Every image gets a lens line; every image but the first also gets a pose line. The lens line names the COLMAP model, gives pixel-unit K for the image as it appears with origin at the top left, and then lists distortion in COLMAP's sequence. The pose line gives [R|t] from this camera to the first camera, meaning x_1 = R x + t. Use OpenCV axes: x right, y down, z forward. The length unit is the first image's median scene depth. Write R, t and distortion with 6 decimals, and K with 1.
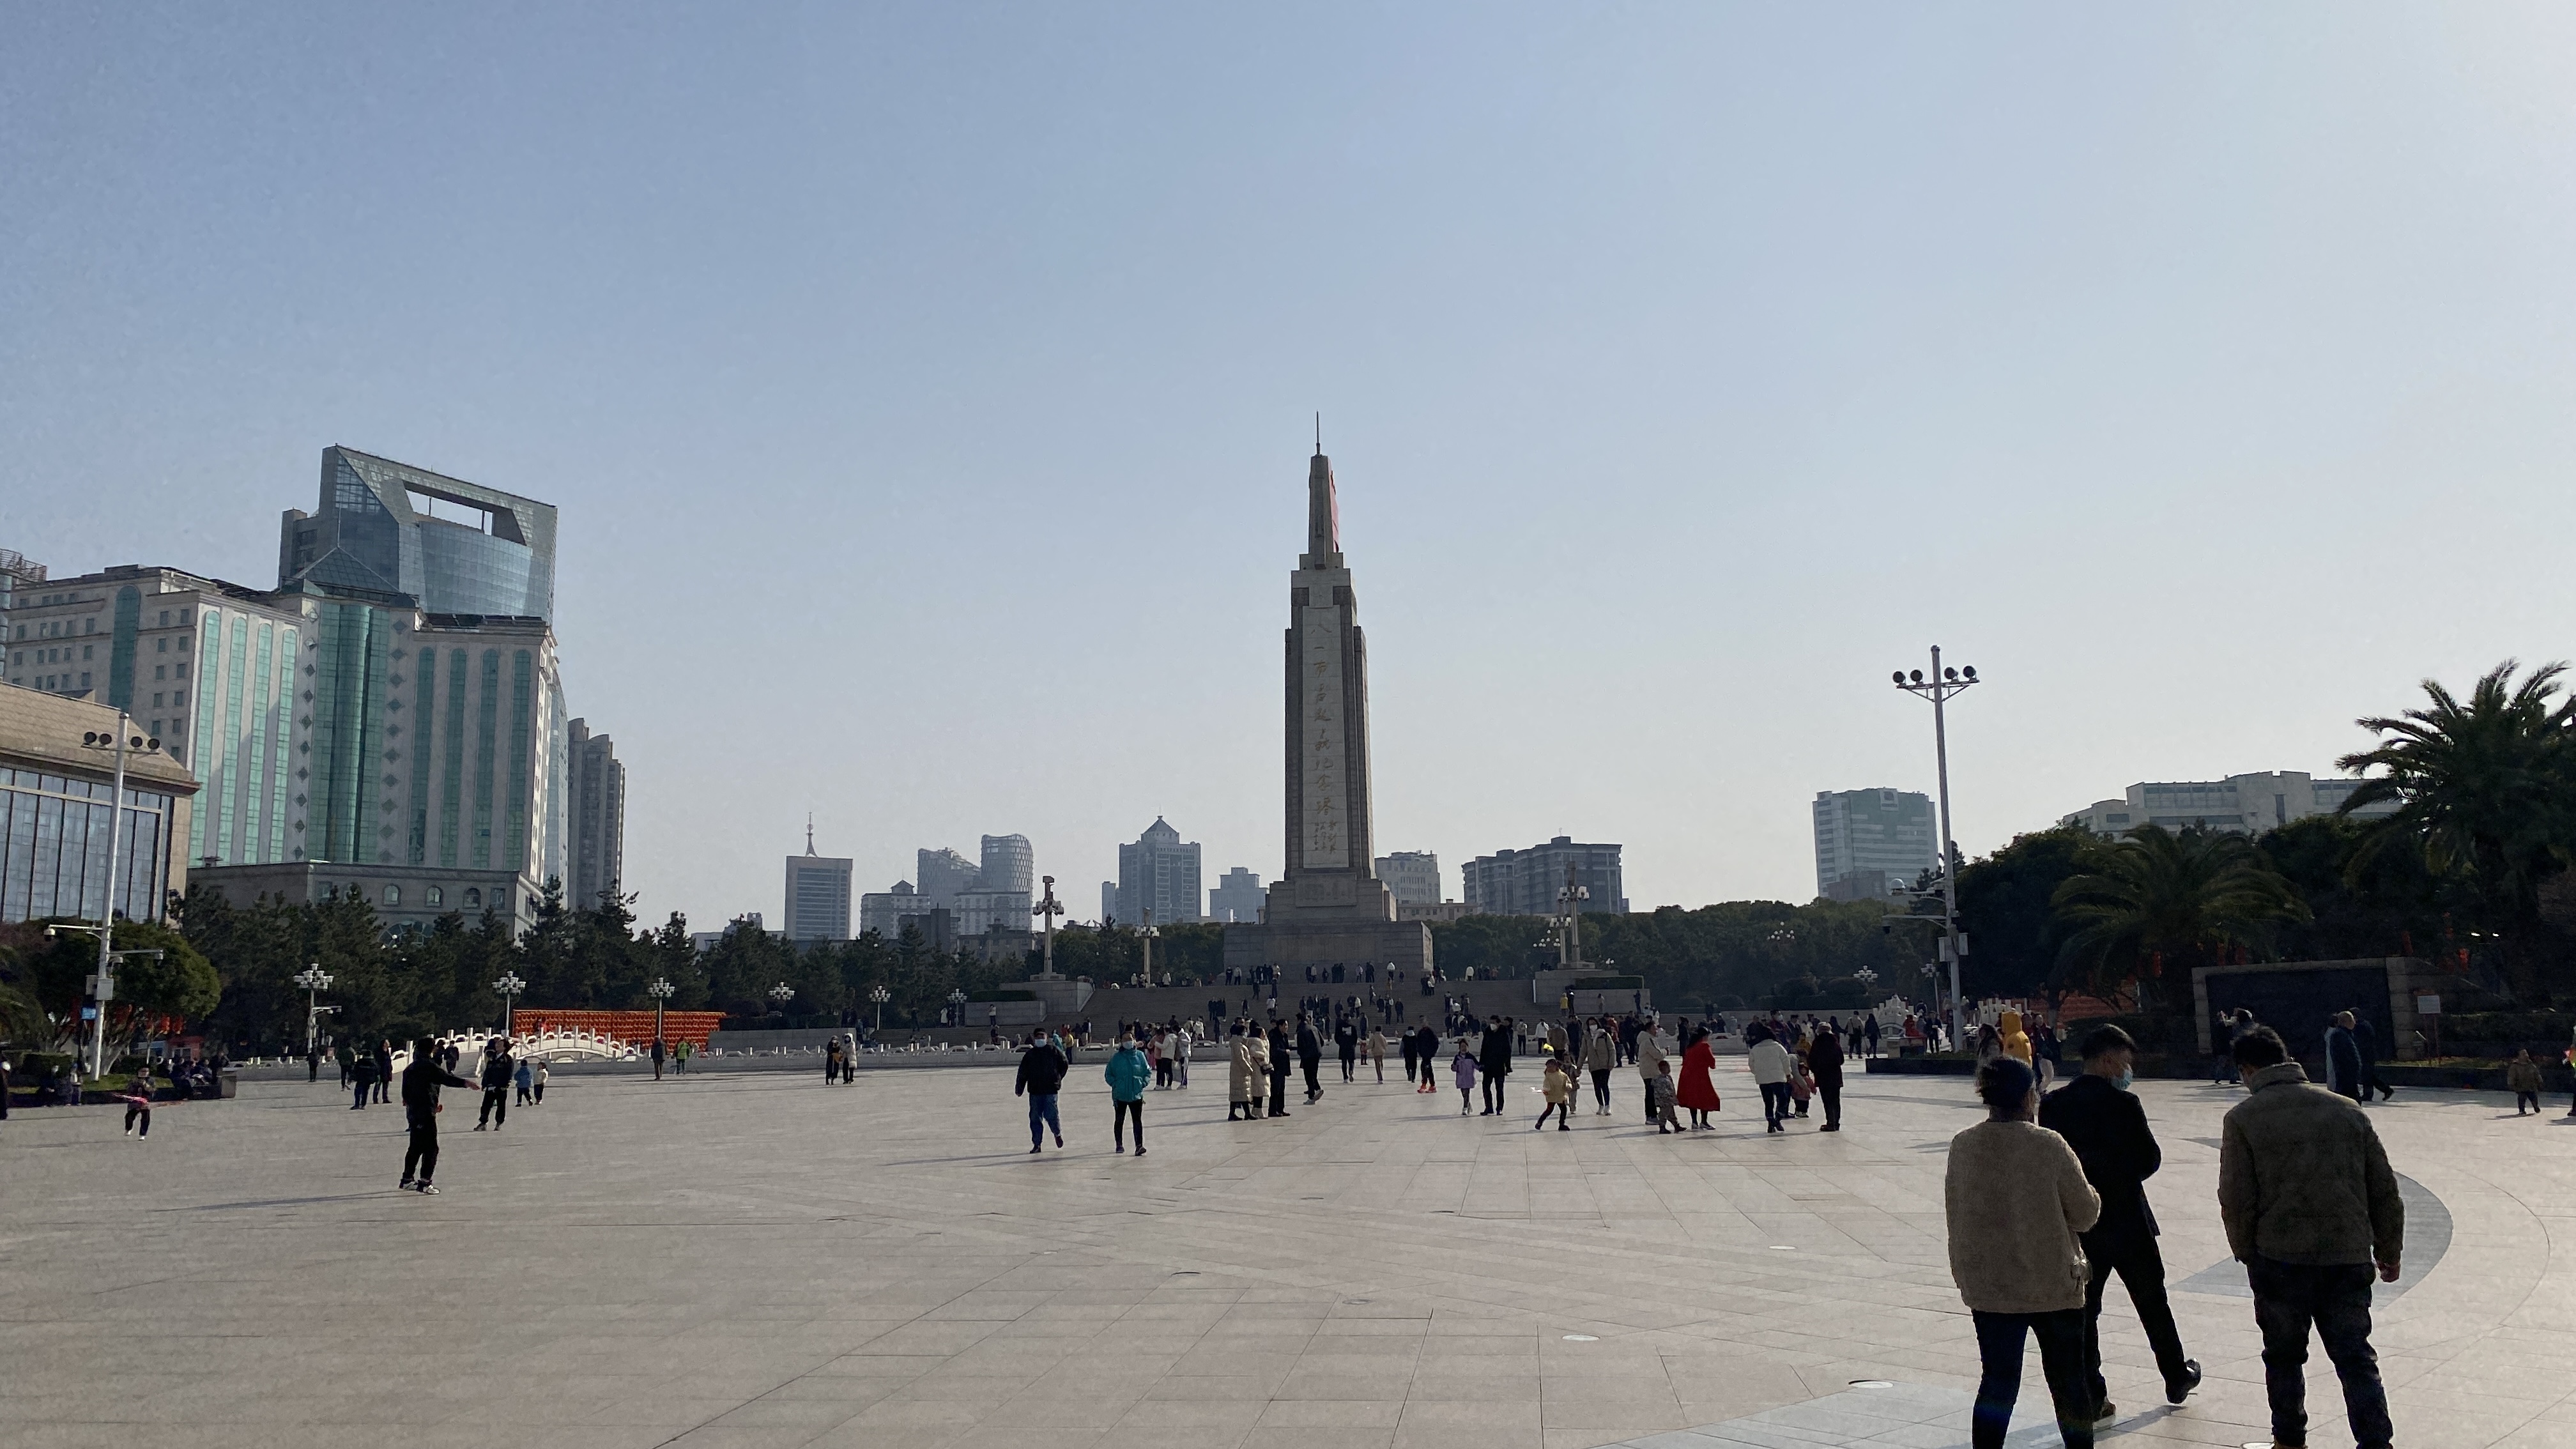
lens RADIAL K [[1942.3, 0, 1294.0], [0, 1942.3, 717.1], [0, 0, 1]] dist [-0.003415, 0.001069]
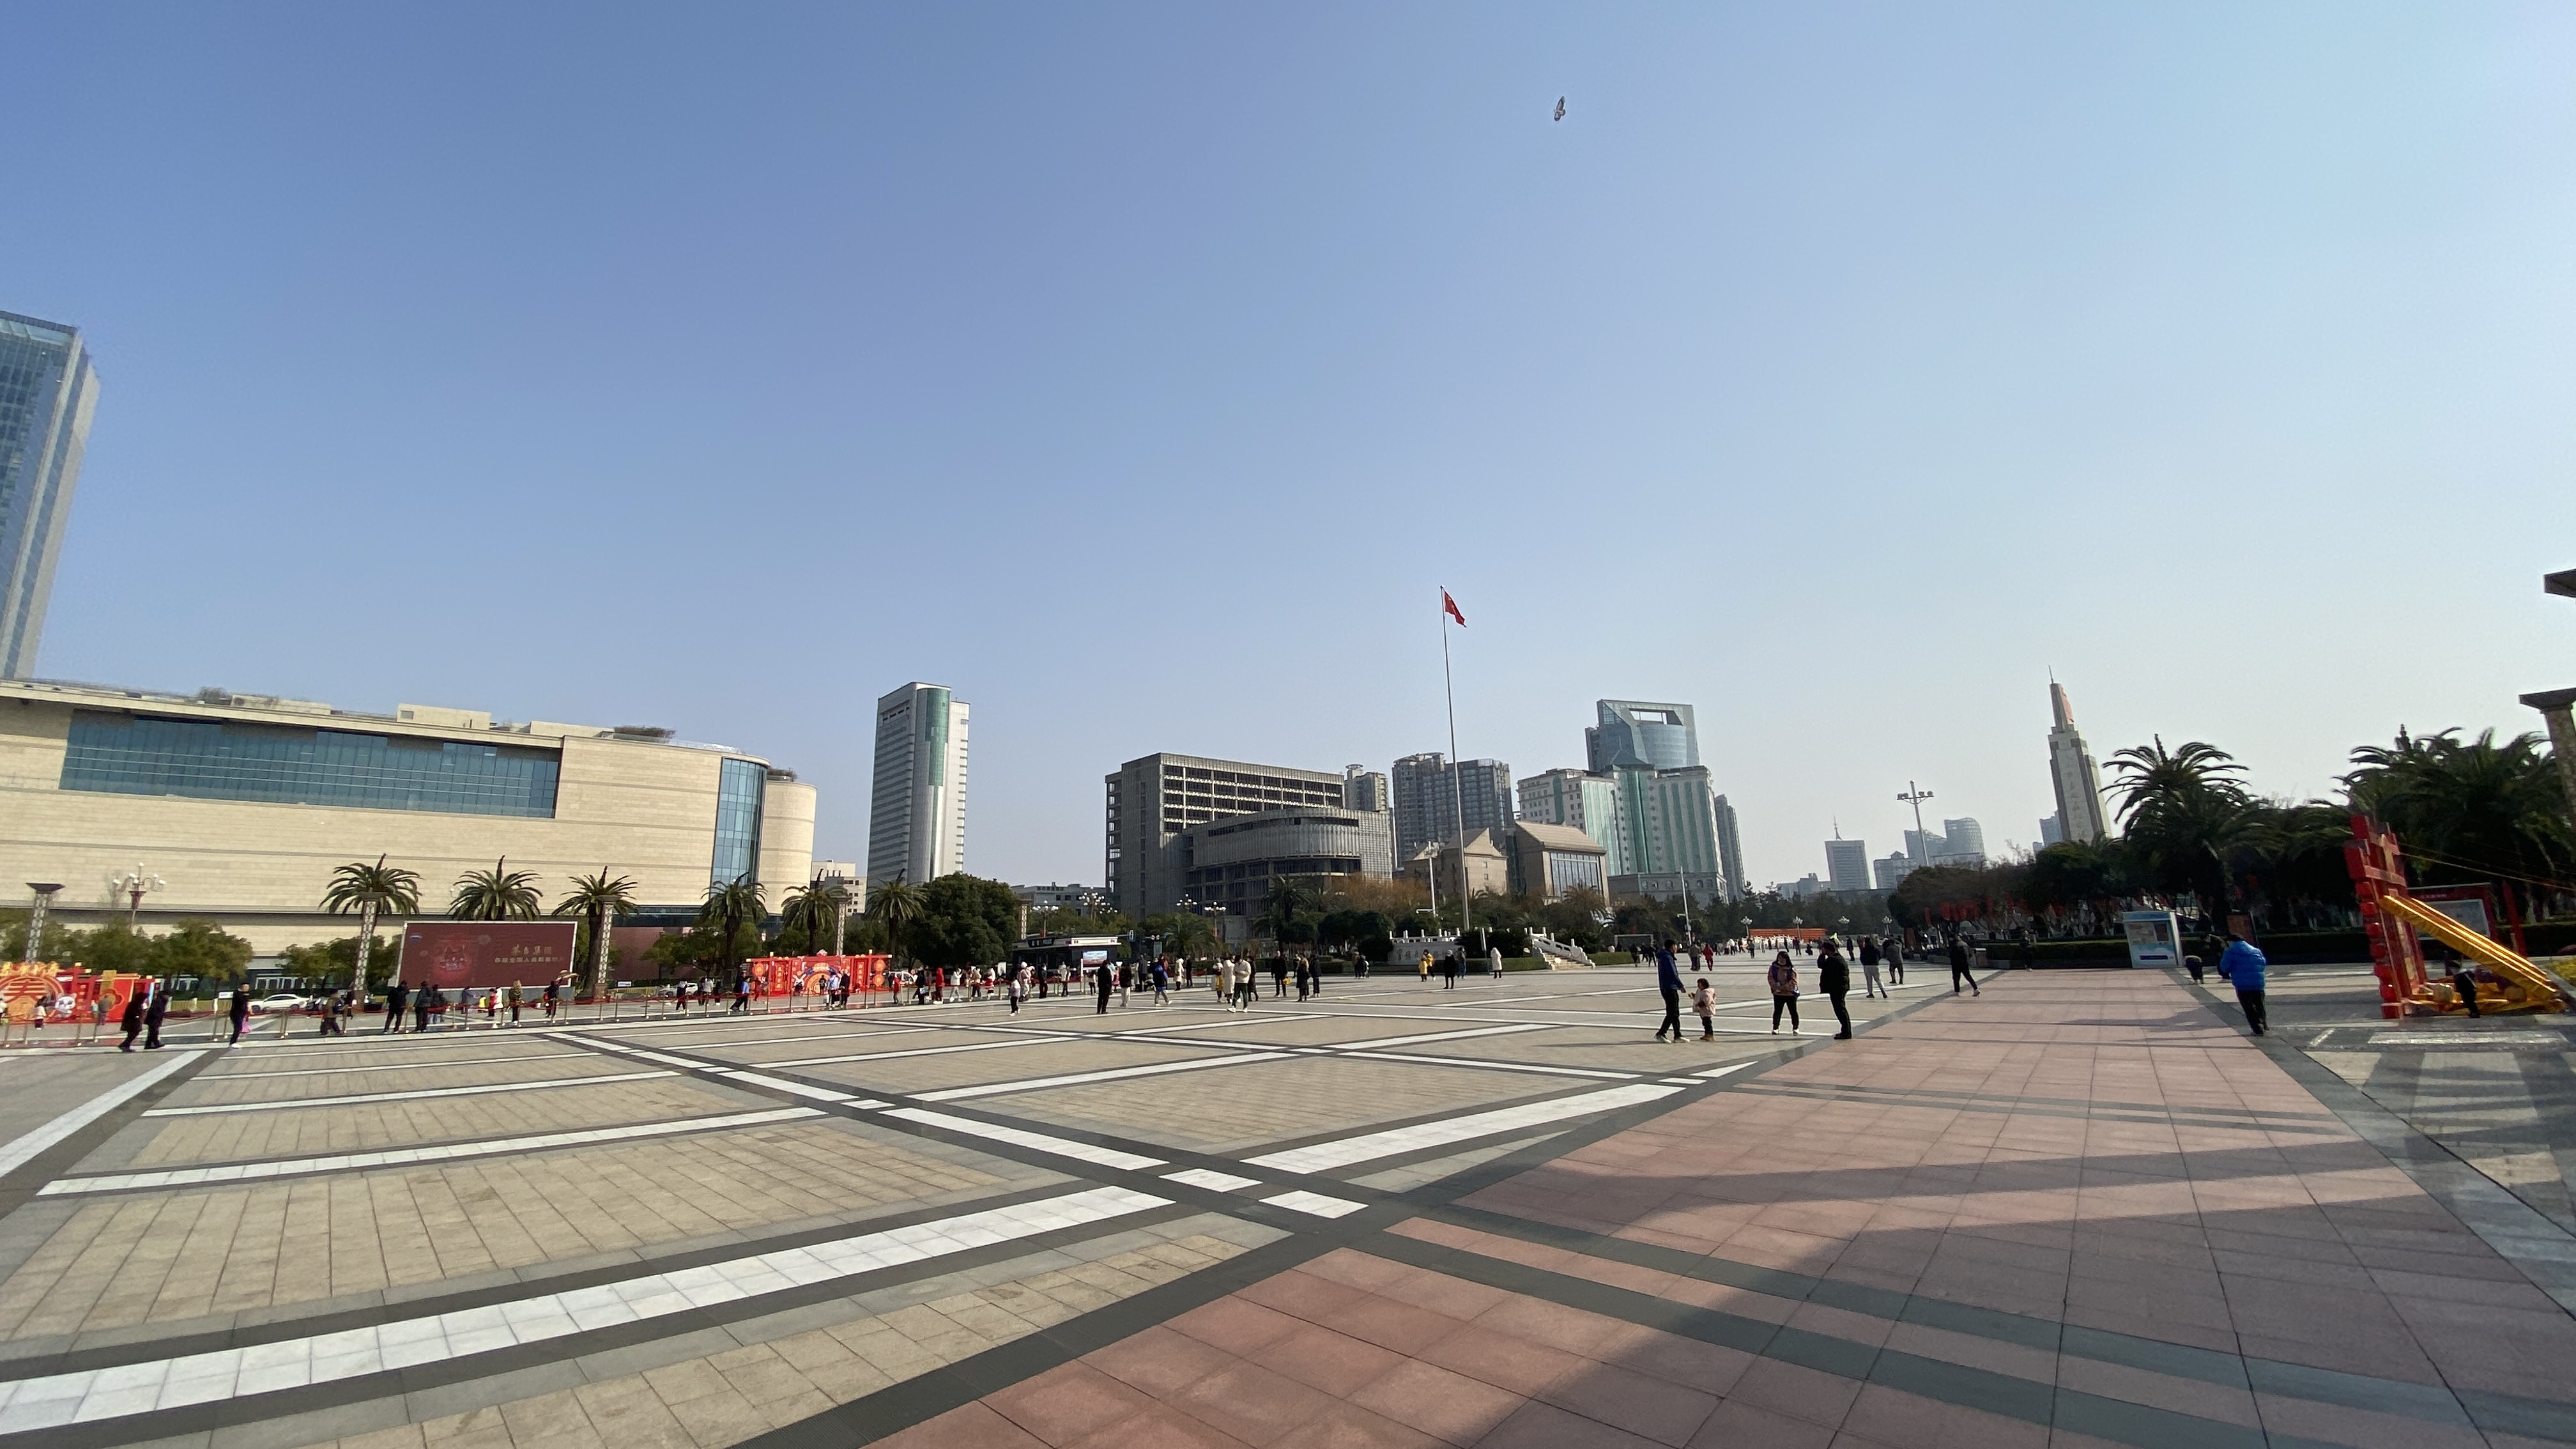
lens RADIAL K [[1031.9, 0, 1277.7], [0, 1031.9, 704.9], [0, 0, 1]] dist [0.000776, -0.000034]
pose [[0.737853, -0.162867, -0.655017, 0.080236], [0.122088, 0.986648, -0.107798, -0.053149], [0.663828, -0.000431, 0.747885, -0.331847]]
